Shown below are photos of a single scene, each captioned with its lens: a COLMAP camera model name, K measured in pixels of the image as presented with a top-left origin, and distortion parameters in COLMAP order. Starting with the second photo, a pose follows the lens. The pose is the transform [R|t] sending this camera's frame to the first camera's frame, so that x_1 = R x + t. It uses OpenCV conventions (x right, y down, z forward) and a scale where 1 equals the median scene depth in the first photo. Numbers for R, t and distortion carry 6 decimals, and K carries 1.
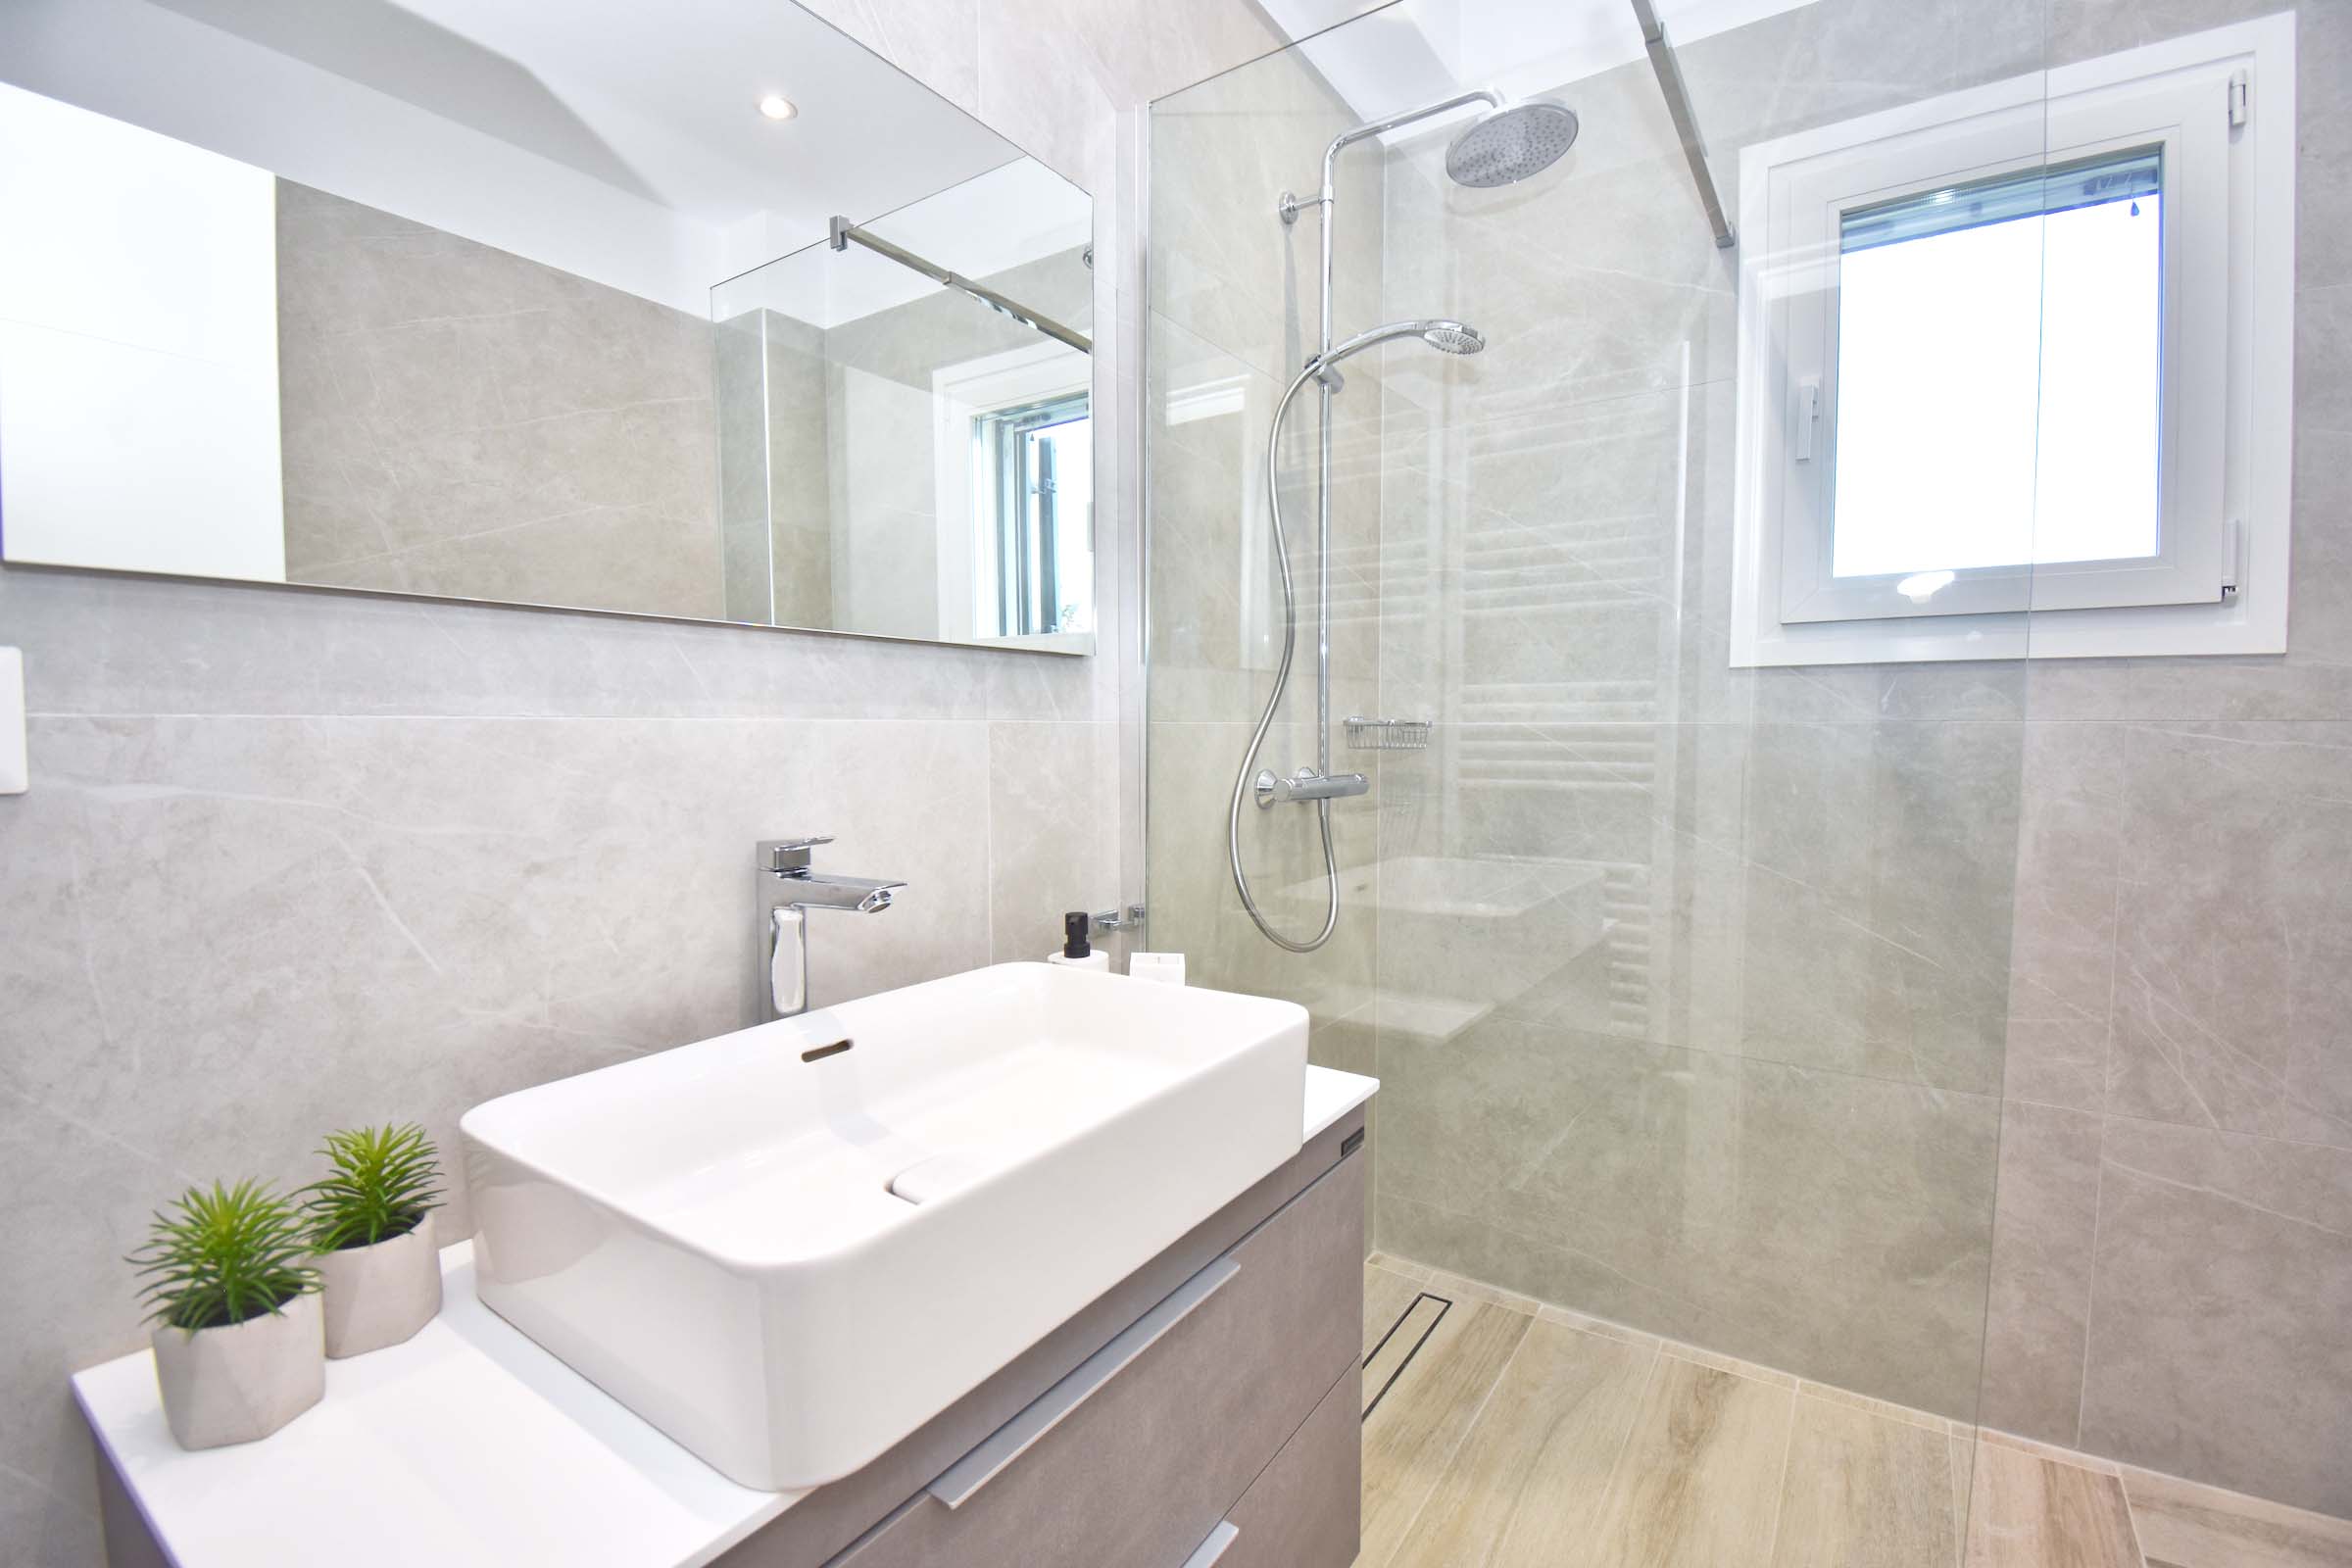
lens RADIAL K [[1037.5, 0, 1174.8], [0, 1037.5, 787.1], [0, 0, 1]] dist [0.014822, -0.021180]
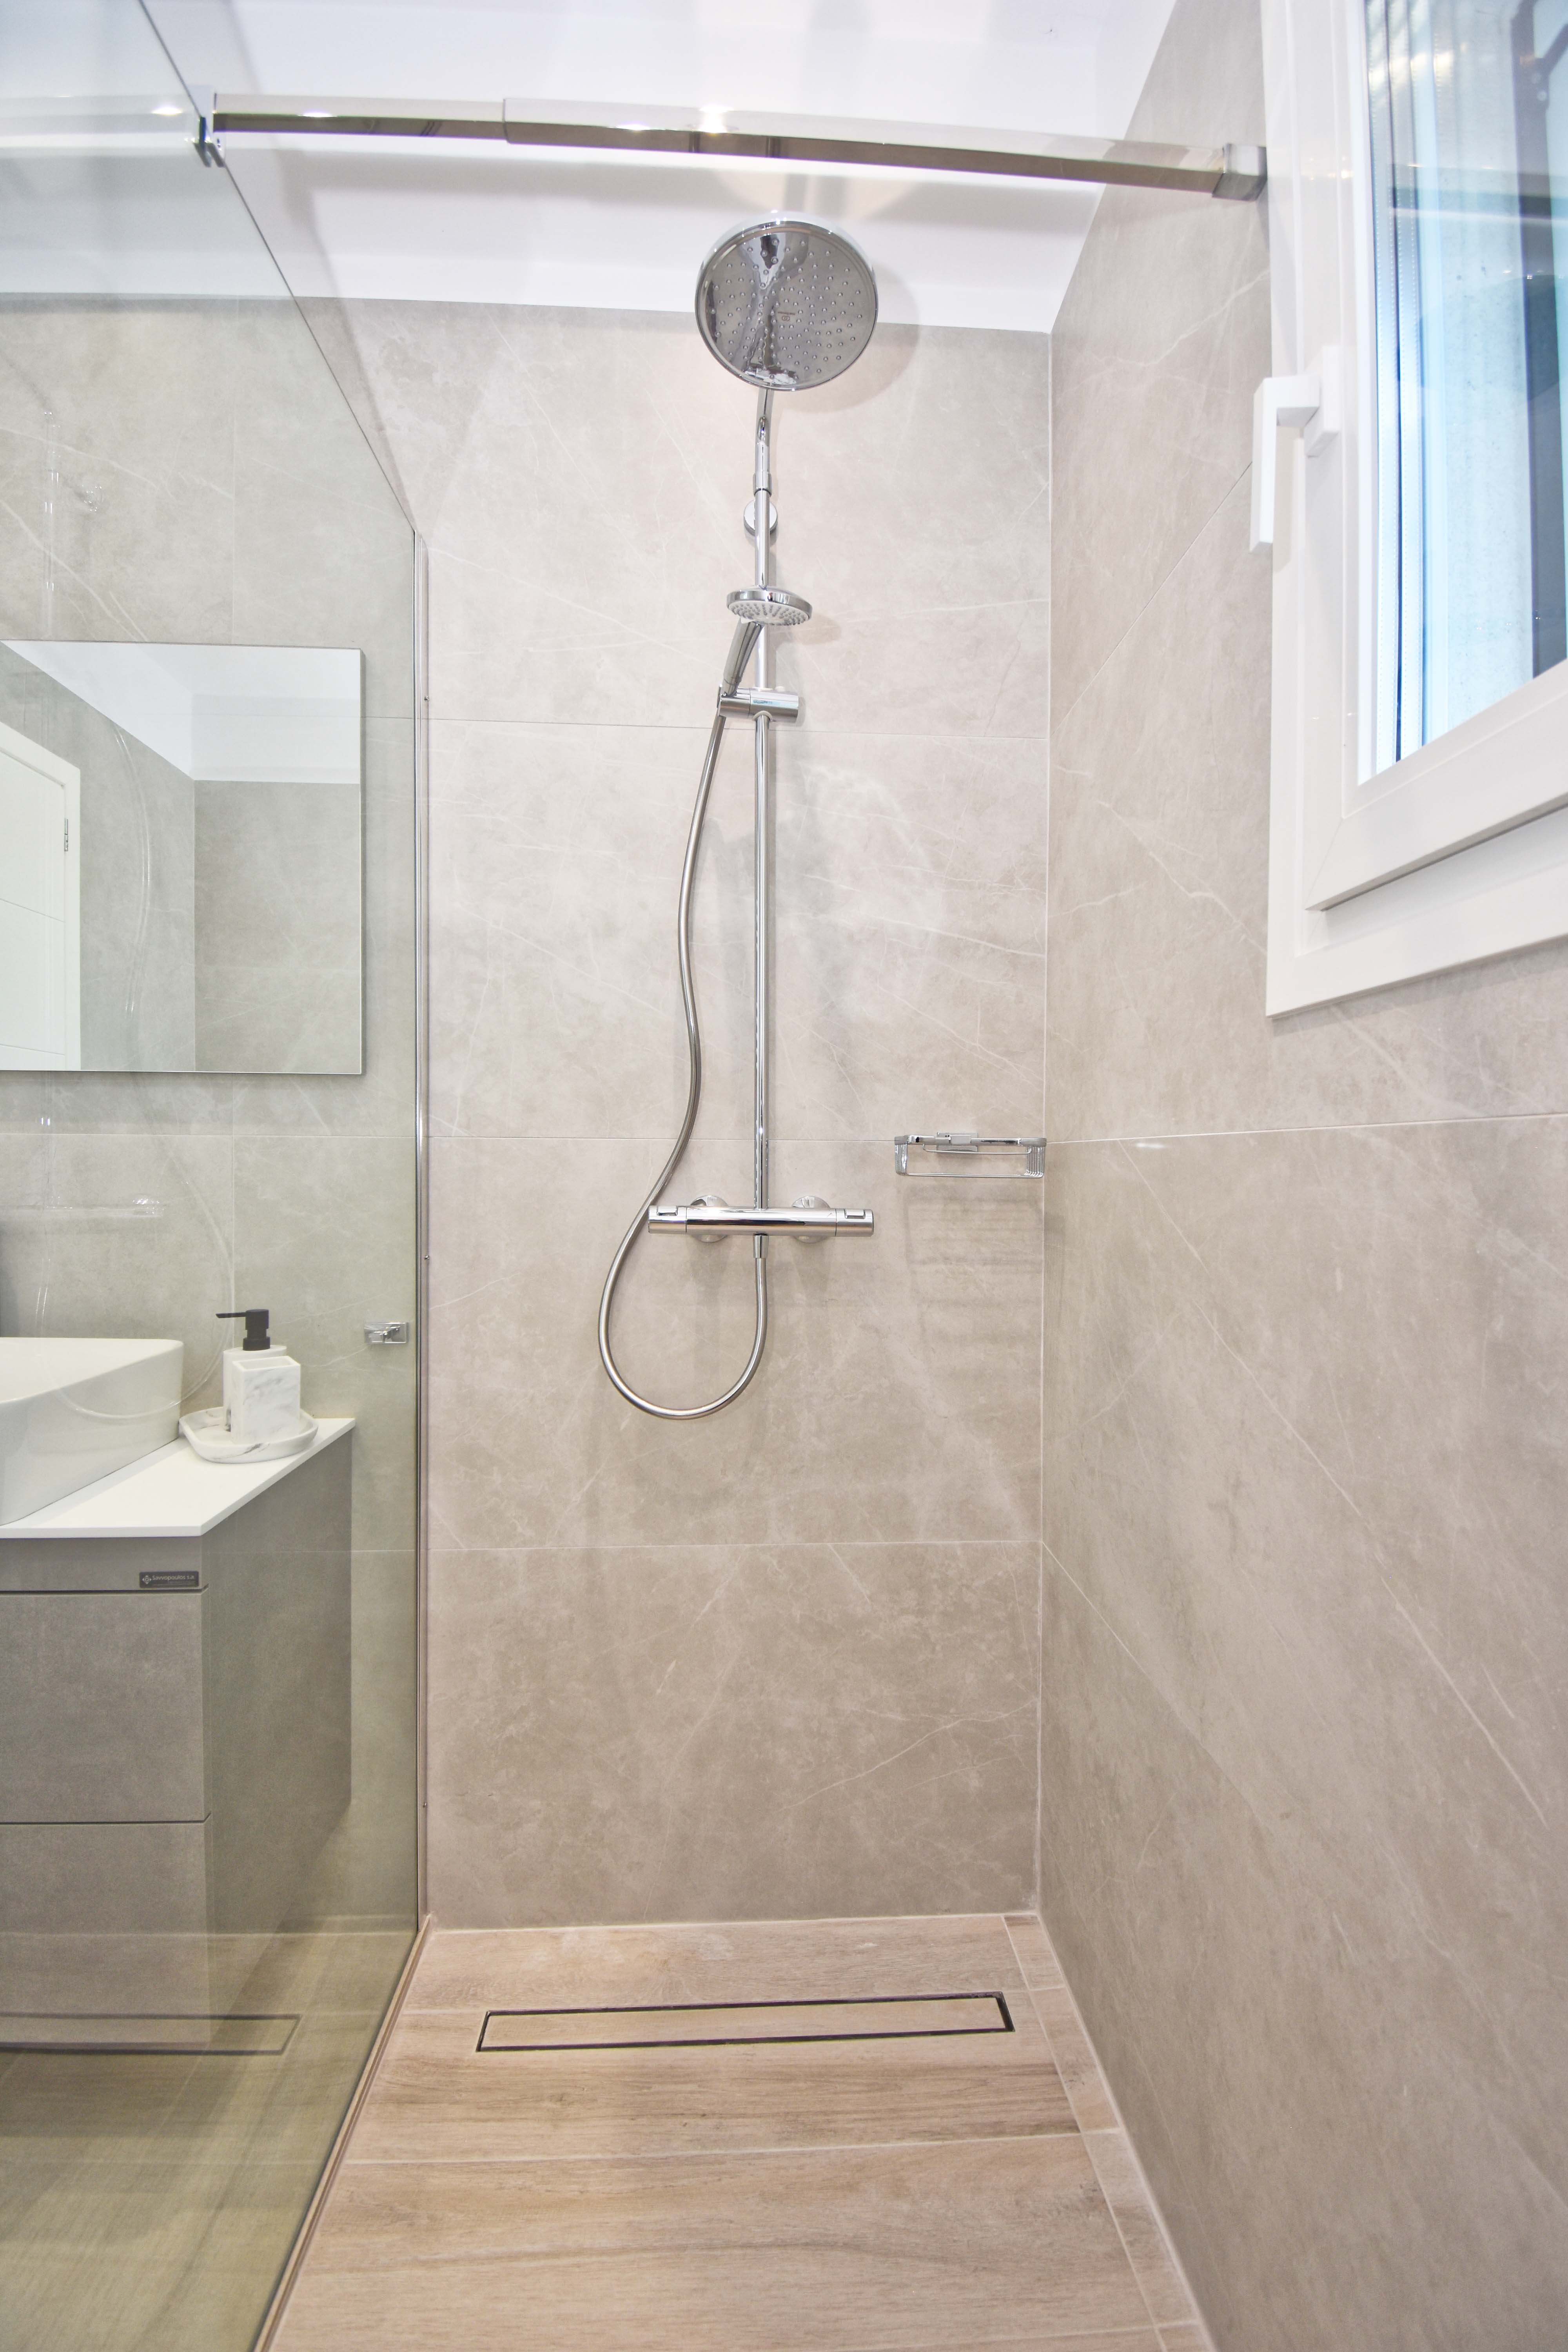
lens RADIAL K [[1037.5, 0, 801.3], [0, 1037.5, 1183.4], [0, 0, 1]] dist [0.014822, -0.021180]
pose [[0.614980, 0.022664, -0.788217, 1.344156], [-0.055010, 0.998385, -0.014212, -0.033273], [0.786622, 0.052100, 0.615233, 0.919896]]
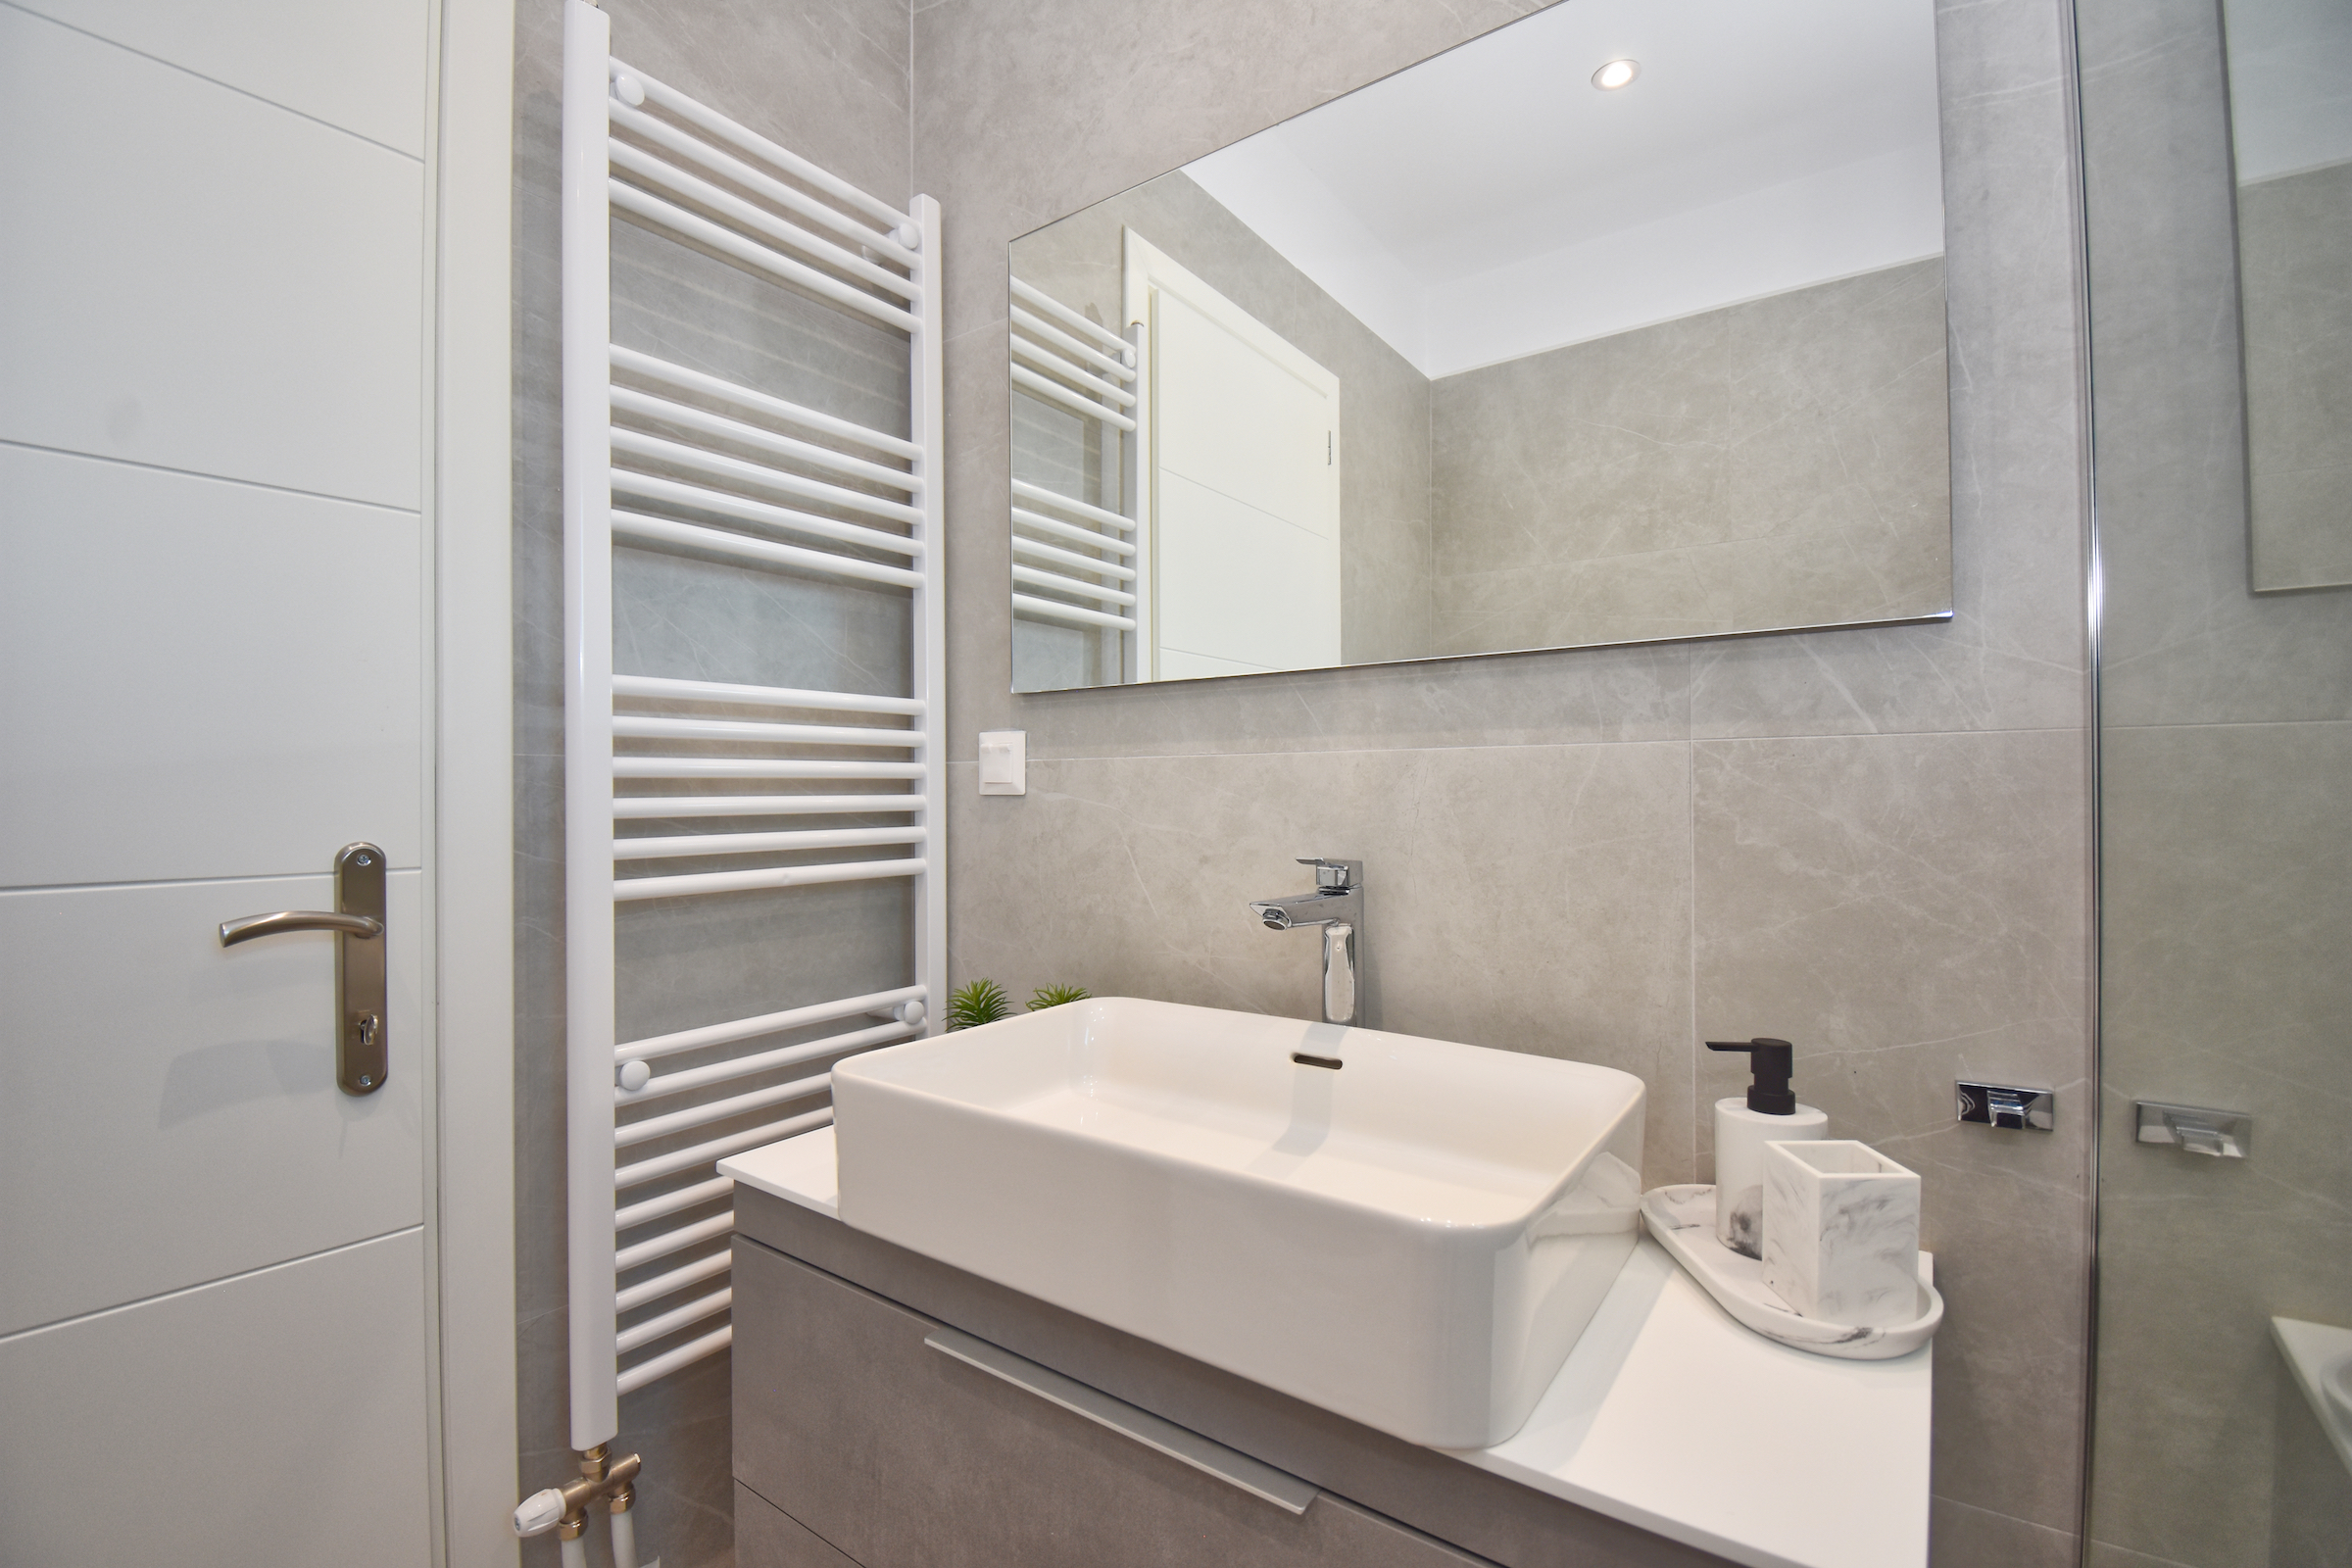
lens RADIAL K [[1037.5, 0, 1174.8], [0, 1037.5, 787.1], [0, 0, 1]] dist [0.014822, -0.021180]
pose [[-0.025926, -0.004442, -0.999654, 0.648539], [-0.053005, 0.998590, -0.003062, -0.012145], [0.998258, 0.052907, -0.026124, 0.776196]]
